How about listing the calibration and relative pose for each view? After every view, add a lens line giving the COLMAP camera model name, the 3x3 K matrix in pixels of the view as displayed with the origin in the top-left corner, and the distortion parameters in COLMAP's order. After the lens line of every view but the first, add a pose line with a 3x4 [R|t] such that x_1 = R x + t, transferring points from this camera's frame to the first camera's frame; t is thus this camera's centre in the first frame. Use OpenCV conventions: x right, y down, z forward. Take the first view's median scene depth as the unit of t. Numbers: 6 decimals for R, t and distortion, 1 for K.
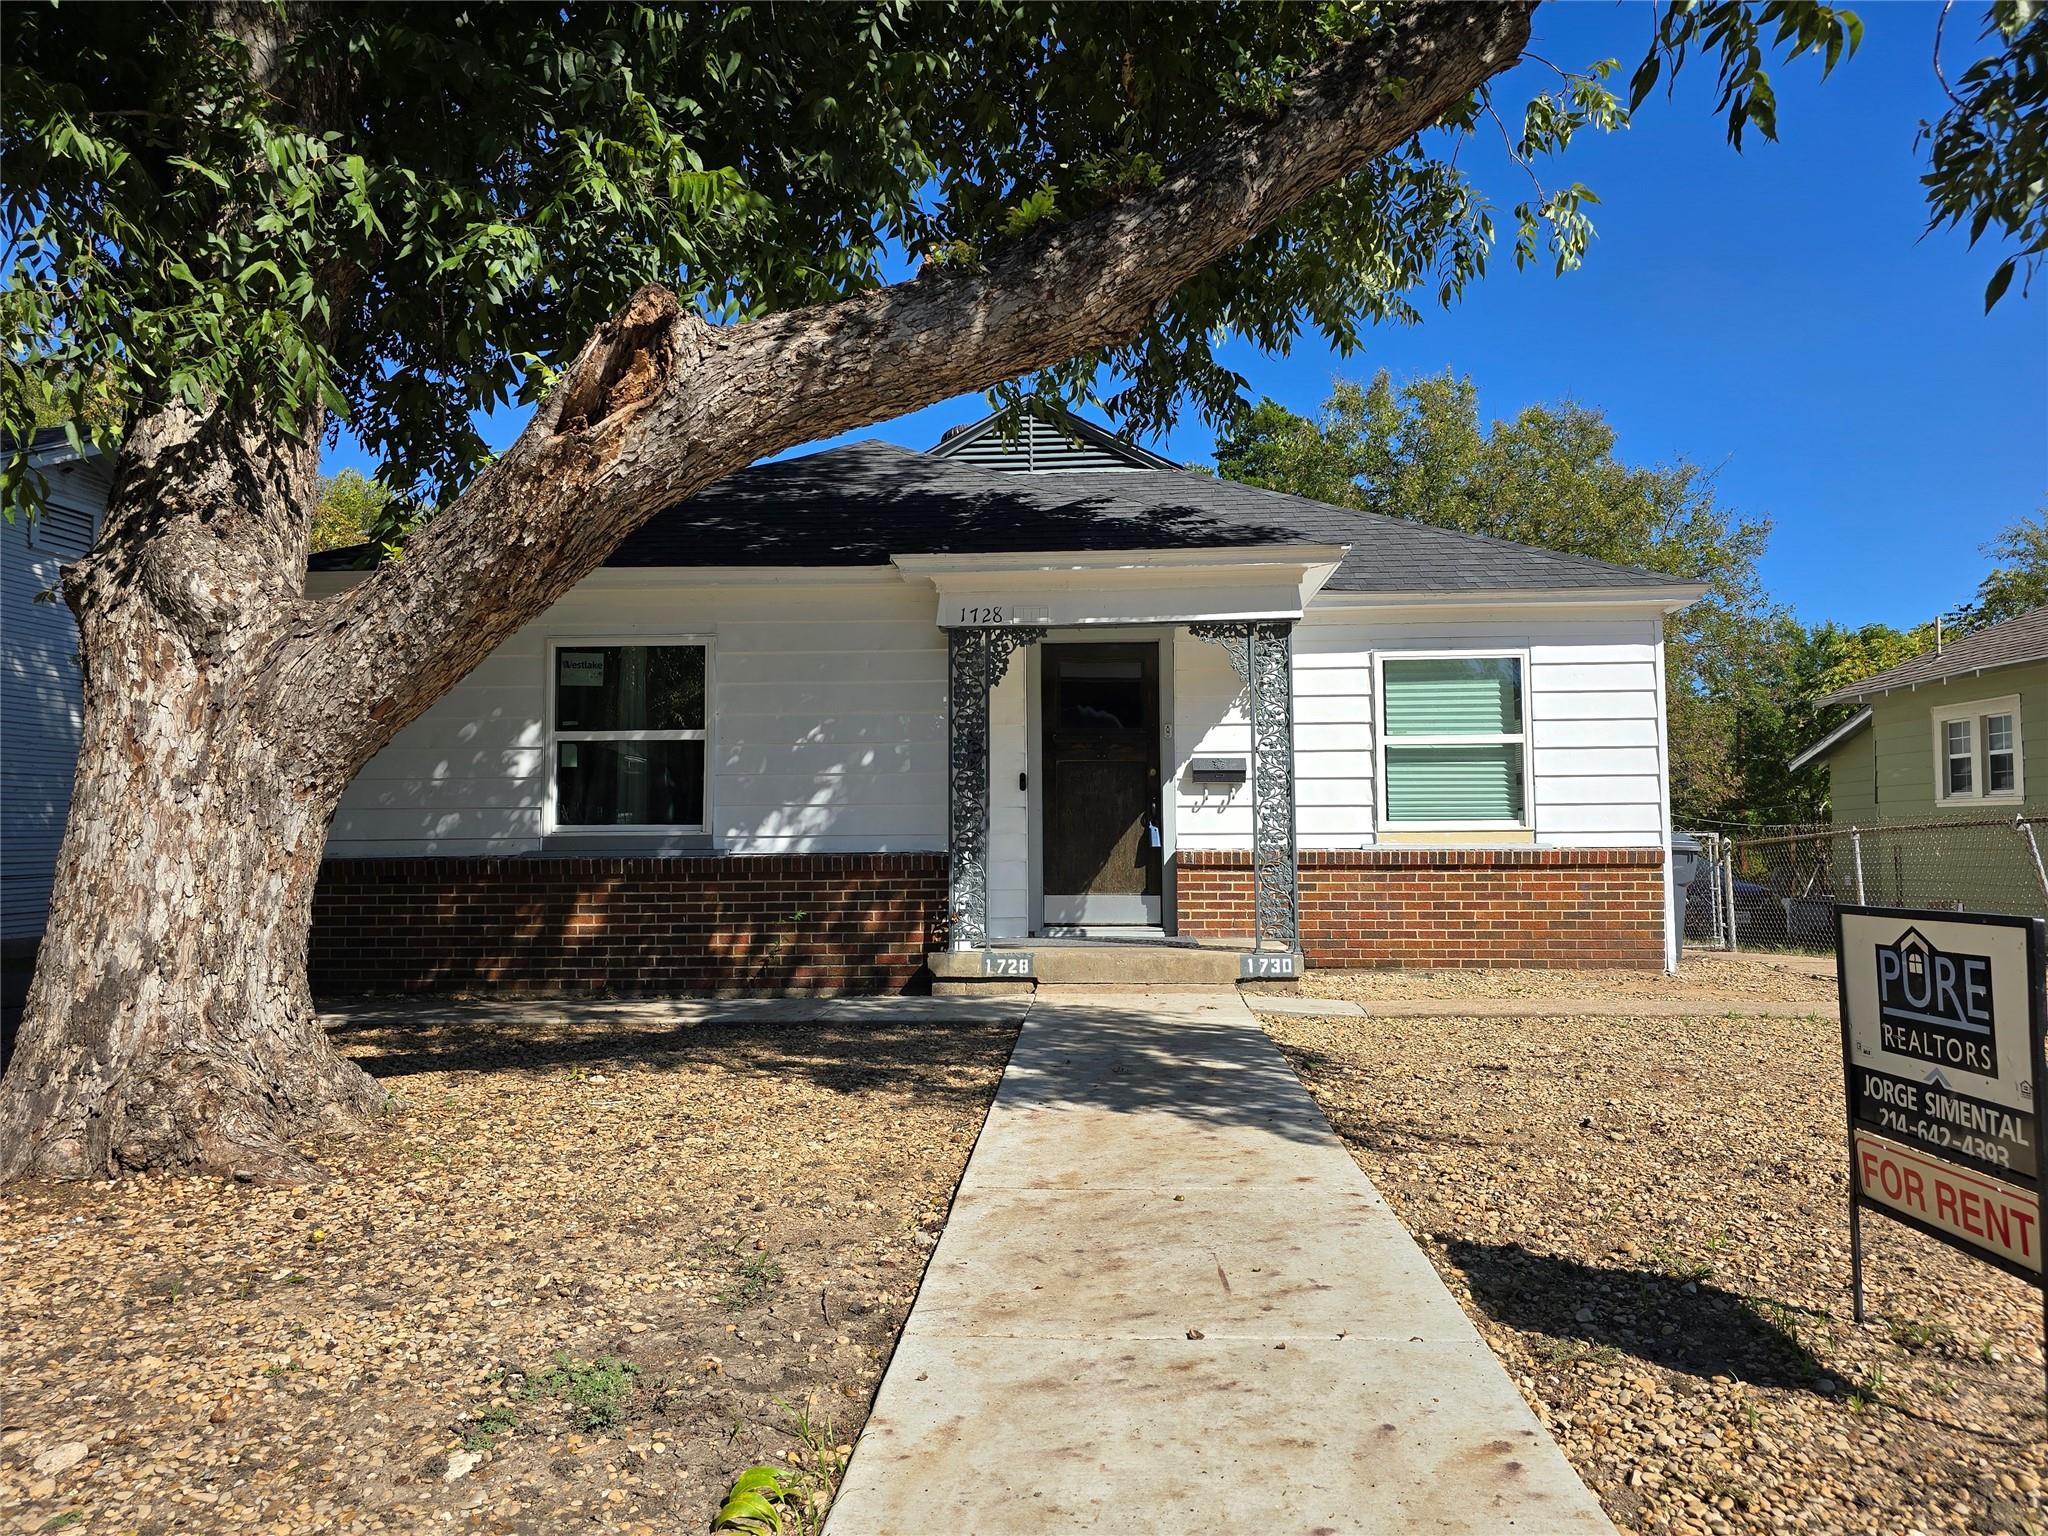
lens RADIAL K [[1371.3, 0, 1032.7], [0, 1371.3, 761.2], [0, 0, 1]] dist [0.015864, -0.018657]
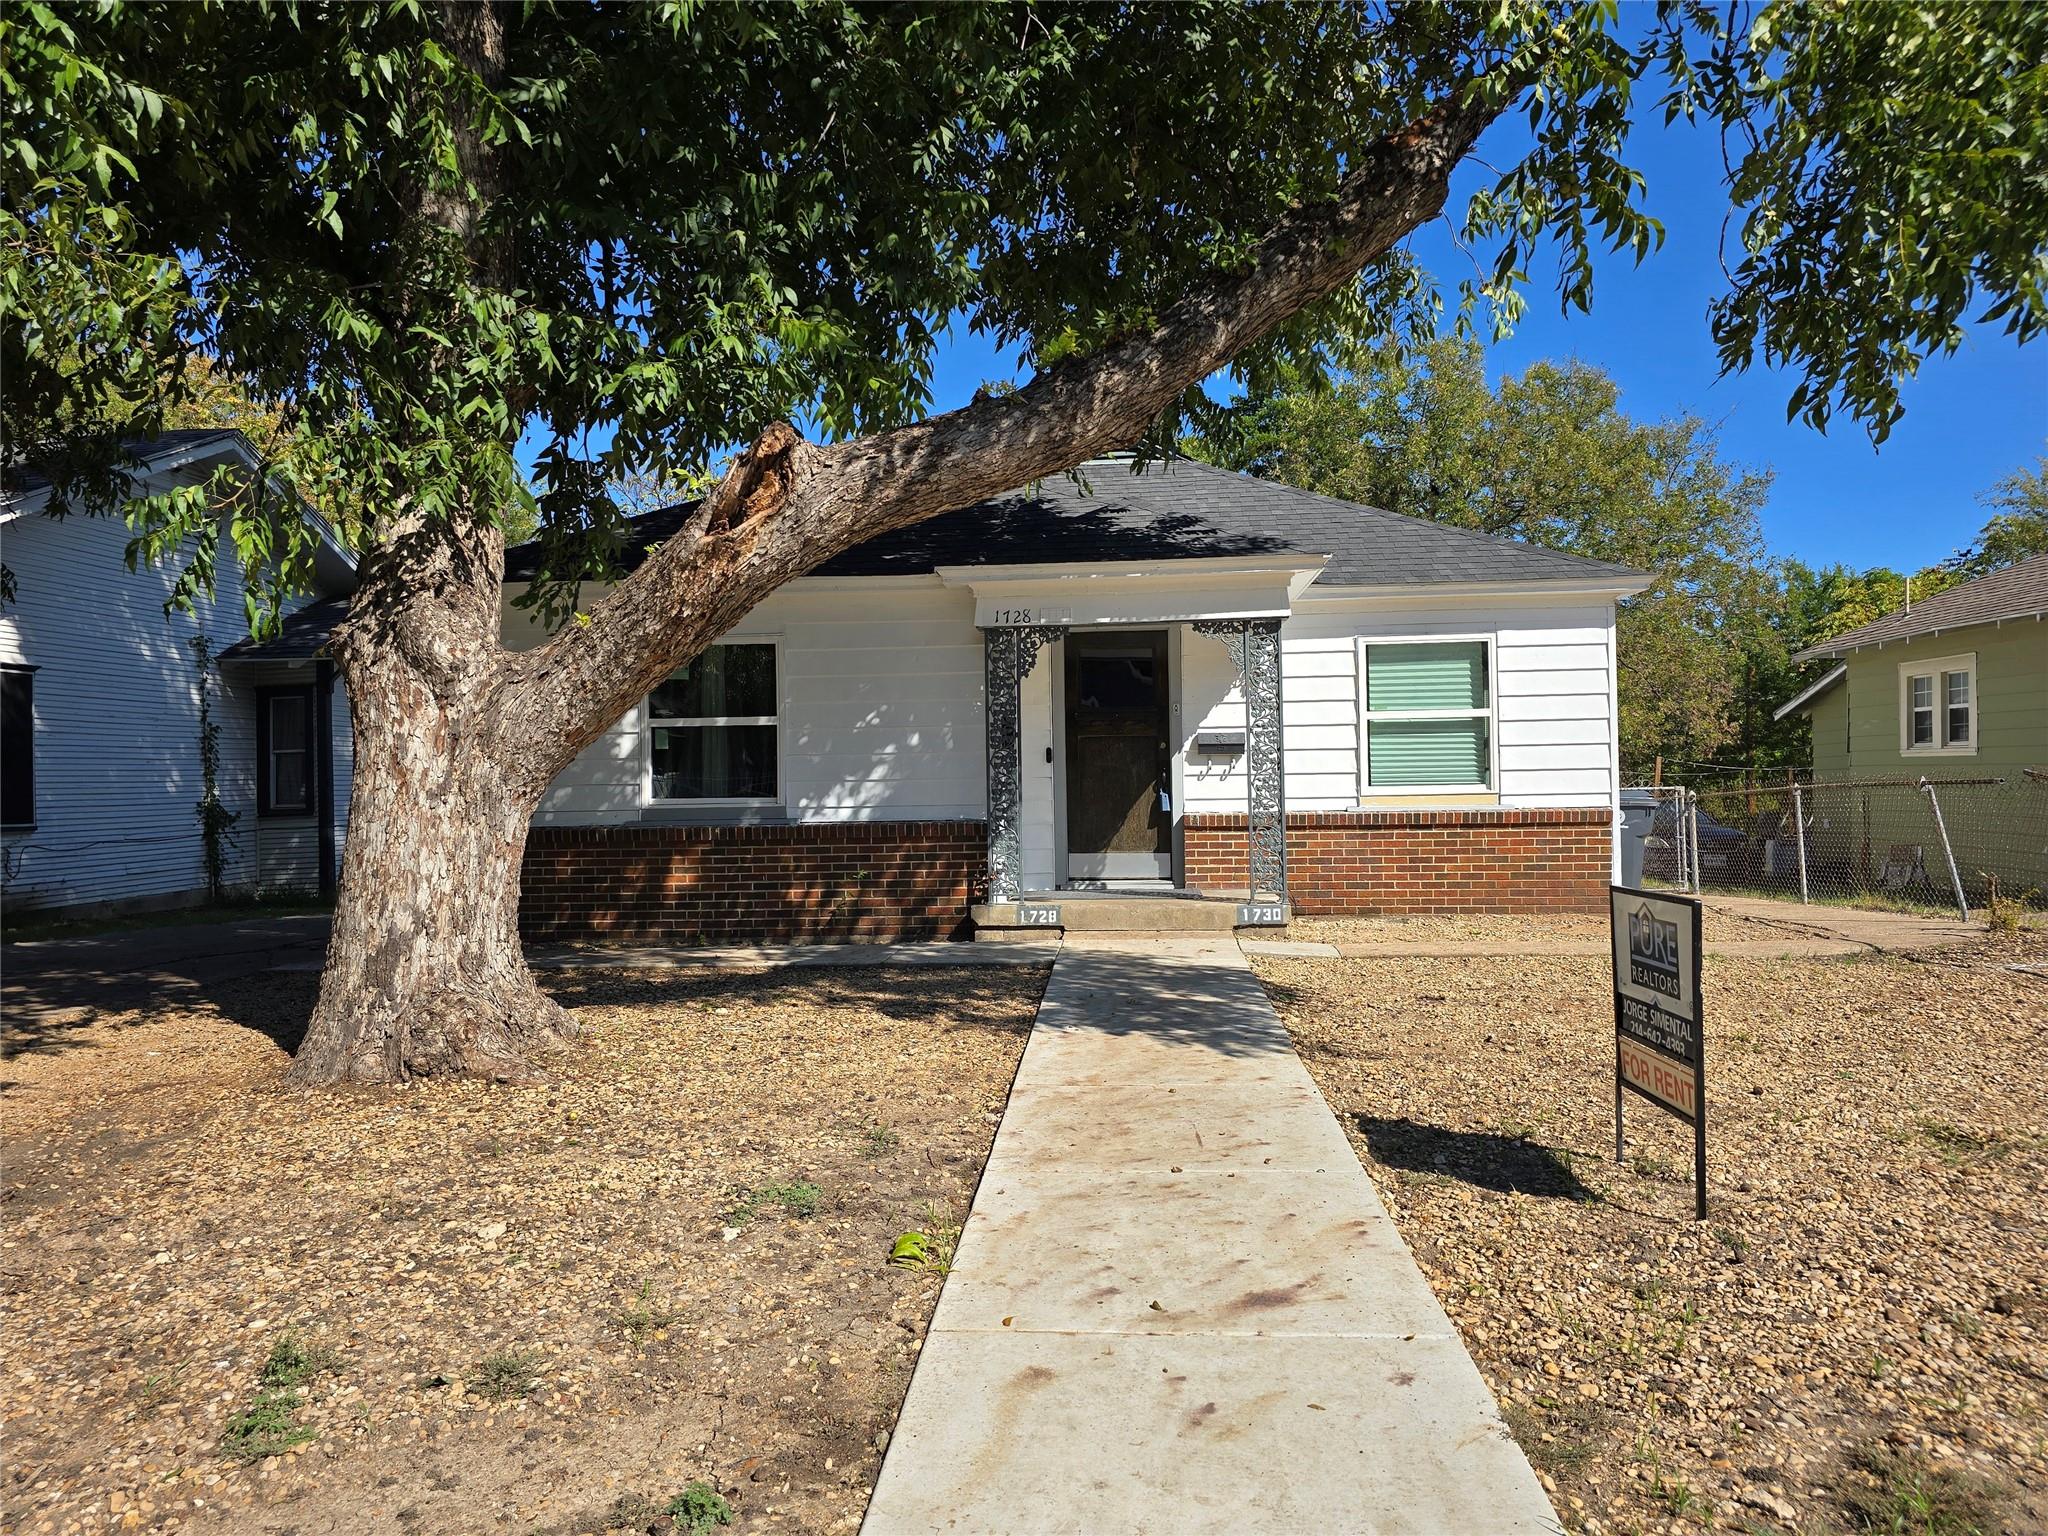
lens RADIAL K [[1371.3, 0, 1015.9], [0, 1371.3, 769.3], [0, 0, 1]] dist [0.015864, -0.018657]
pose [[0.999575, -0.010213, -0.027296, -0.008726], [0.011561, 0.998698, 0.049684, -0.064067], [0.026753, -0.049978, 0.998392, -0.308420]]
